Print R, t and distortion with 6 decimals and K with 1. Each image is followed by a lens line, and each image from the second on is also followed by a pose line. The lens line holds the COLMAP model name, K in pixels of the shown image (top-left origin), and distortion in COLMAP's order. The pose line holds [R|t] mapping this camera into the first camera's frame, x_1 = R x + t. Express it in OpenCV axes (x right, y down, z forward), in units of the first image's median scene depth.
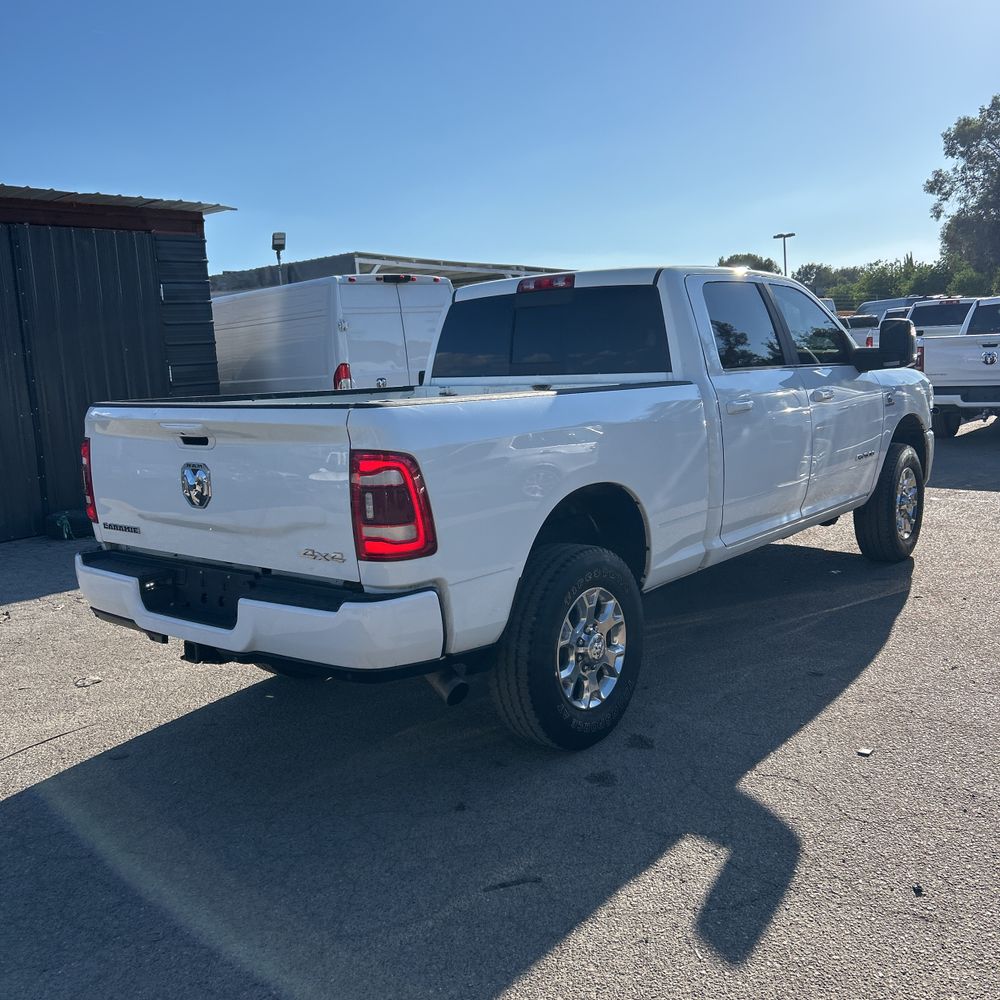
lens RADIAL K [[1014.2, 0, 501.9], [0, 1014.2, 491.4], [0, 0, 1]] dist [0.023602, 0.000000]
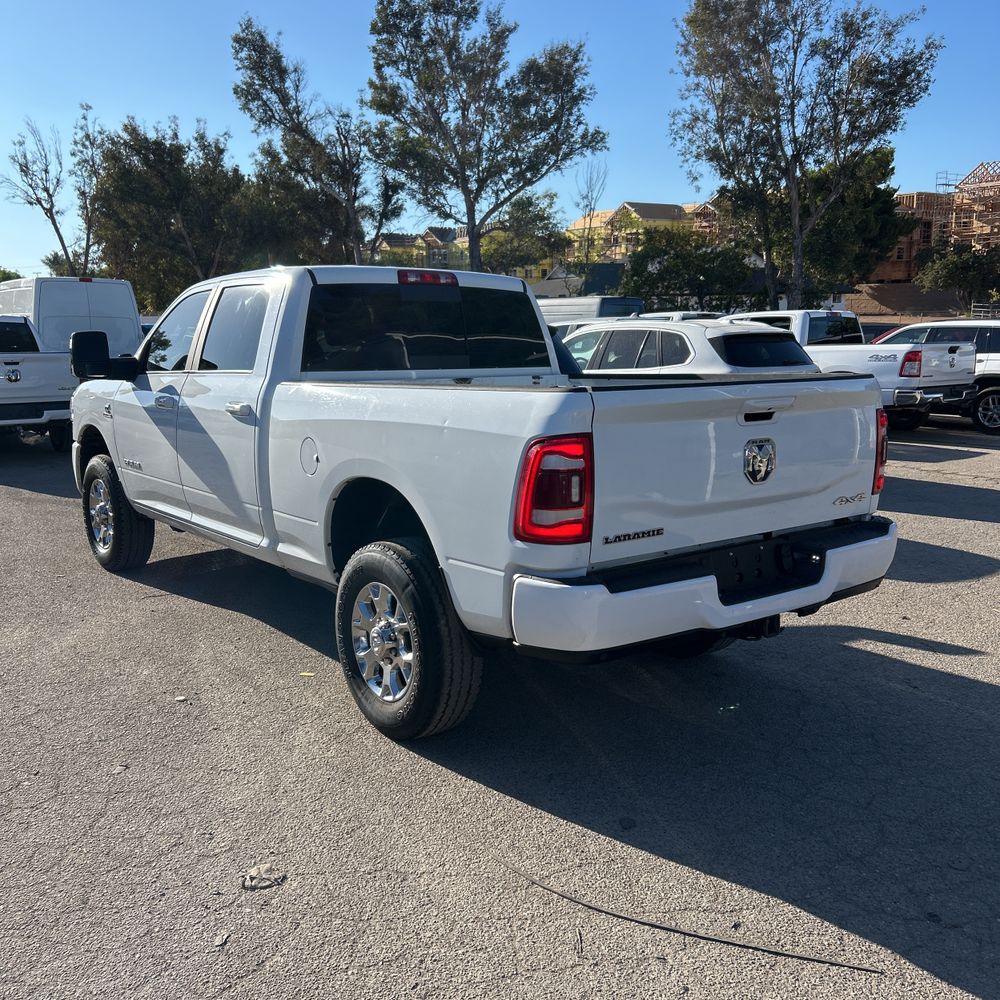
lens RADIAL K [[1014.2, 0, 509.1], [0, 1014.2, 504.4], [0, 0, 1]] dist [0.023602, 0.000000]
pose [[0.220093, -0.112296, 0.968994, -0.697390], [0.133602, 0.987461, 0.084090, -0.042502], [-0.966287, 0.110952, 0.232336, 0.528440]]
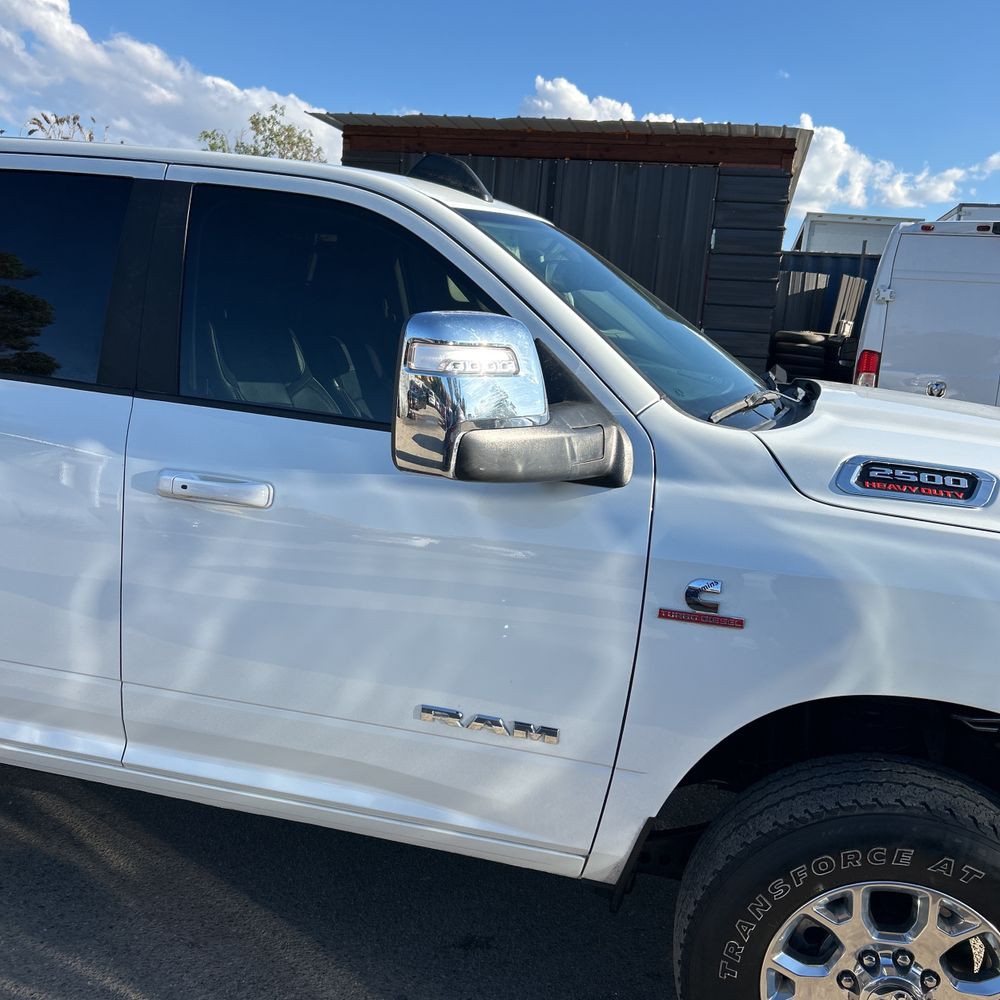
lens RADIAL K [[1014.2, 0, 488.0], [0, 1014.2, 487.2], [0, 0, 1]] dist [0.023602, 0.000000]
pose [[0.442746, 0.238951, -0.864221, 0.543914], [-0.218695, 0.963506, 0.154364, -0.137876], [0.869568, 0.120657, 0.478846, 0.728336]]
